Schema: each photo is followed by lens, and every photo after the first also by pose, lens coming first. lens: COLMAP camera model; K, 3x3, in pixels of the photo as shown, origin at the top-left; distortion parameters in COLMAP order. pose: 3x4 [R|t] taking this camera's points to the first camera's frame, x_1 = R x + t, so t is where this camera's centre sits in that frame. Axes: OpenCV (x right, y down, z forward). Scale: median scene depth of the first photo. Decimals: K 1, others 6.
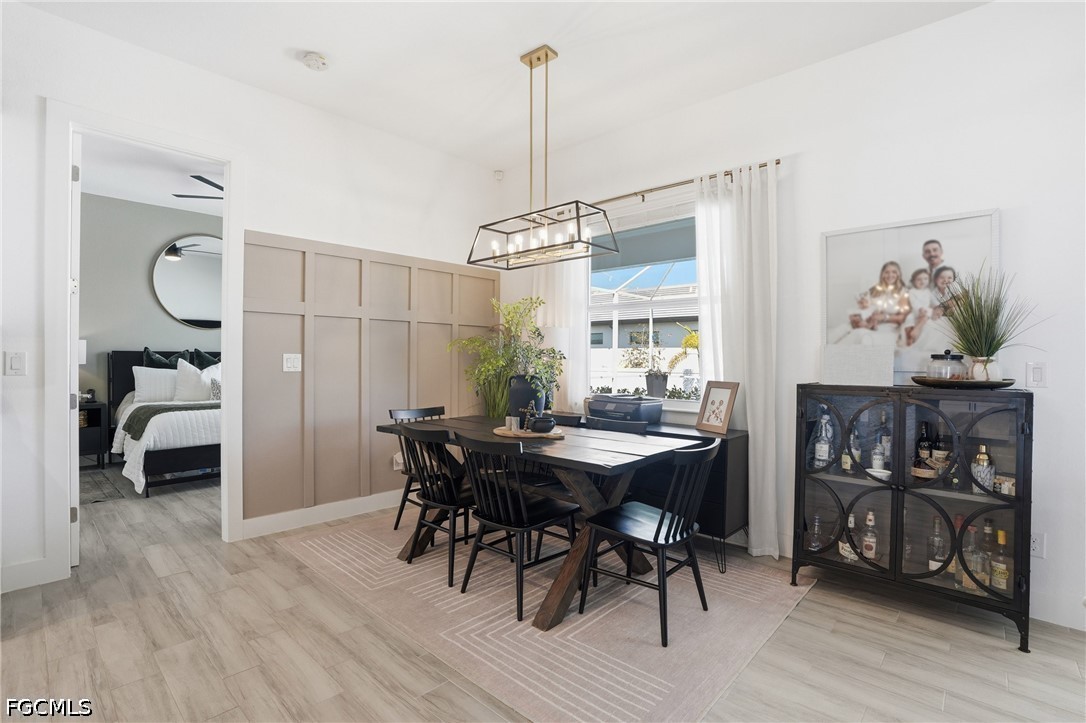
lens RADIAL K [[499.2, 0, 543.2], [0, 499.2, 360.5], [0, 0, 1]] dist [-0.037205, 0.004483]
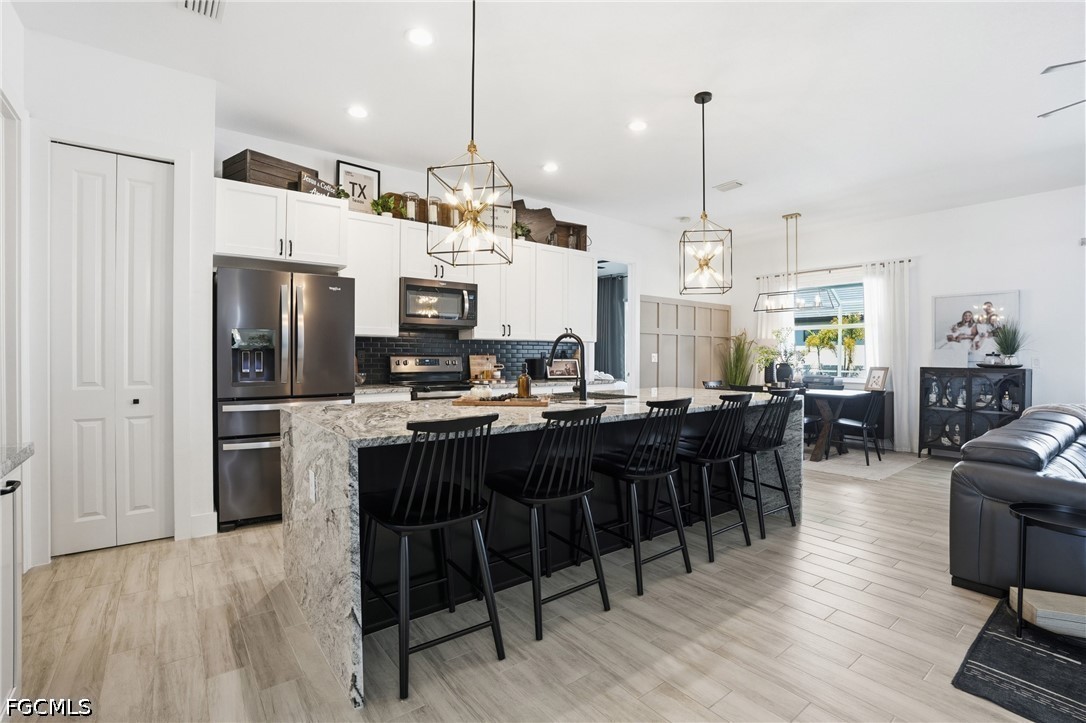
lens RADIAL K [[499.2, 0, 538.1], [0, 499.2, 355.4], [0, 0, 1]] dist [-0.037205, 0.004483]
pose [[0.981162, -0.001007, -0.193186, -0.752677], [-0.000392, 0.999974, -0.007202, 0.011776], [0.193189, 0.007142, 0.981136, -1.499326]]
